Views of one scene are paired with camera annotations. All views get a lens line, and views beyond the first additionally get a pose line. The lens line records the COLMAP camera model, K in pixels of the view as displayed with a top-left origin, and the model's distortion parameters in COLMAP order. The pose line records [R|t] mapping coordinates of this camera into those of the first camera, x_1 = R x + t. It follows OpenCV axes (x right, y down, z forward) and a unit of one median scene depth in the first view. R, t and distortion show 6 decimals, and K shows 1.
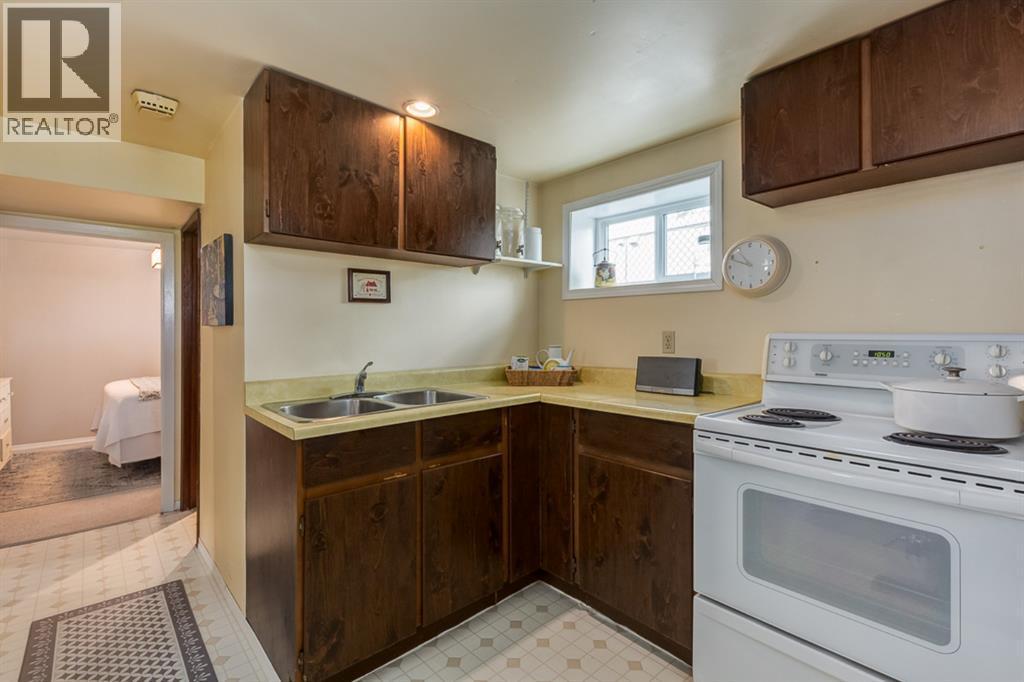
lens RADIAL K [[451.8, 0, 508.9], [0, 451.8, 333.2], [0, 0, 1]] dist [0.003894, 0.000253]
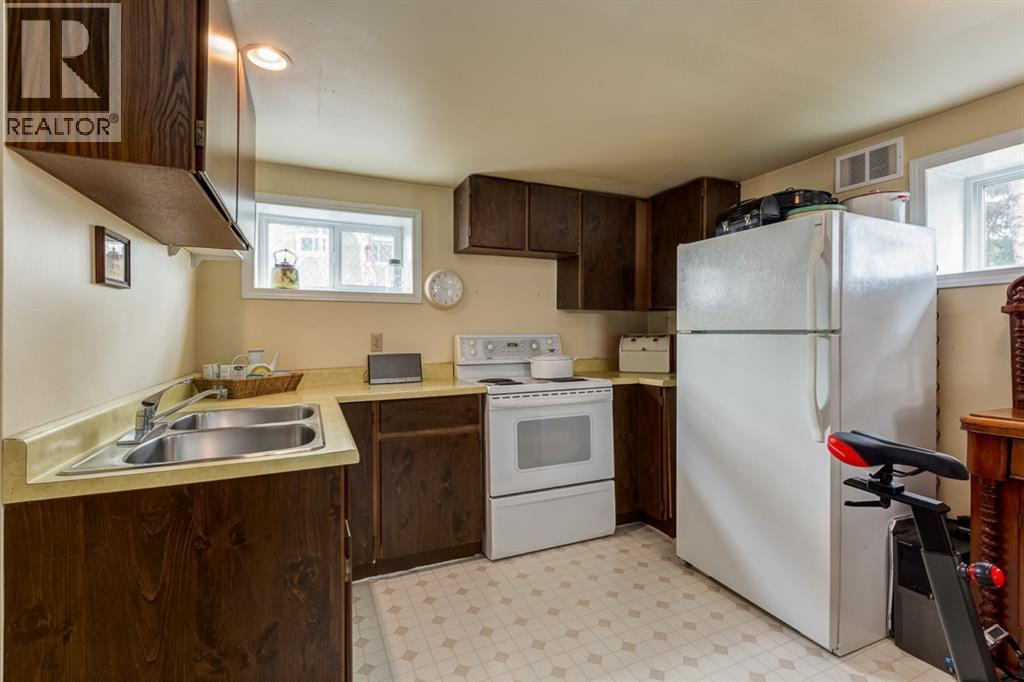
lens RADIAL K [[451.8, 0, 507.2], [0, 451.8, 336.9], [0, 0, 1]] dist [0.003894, 0.000253]
pose [[0.322676, -0.003482, 0.946503, -0.828814], [0.009479, 0.999955, 0.000447, 0.009277], [-0.946462, 0.008828, 0.322694, 0.341461]]
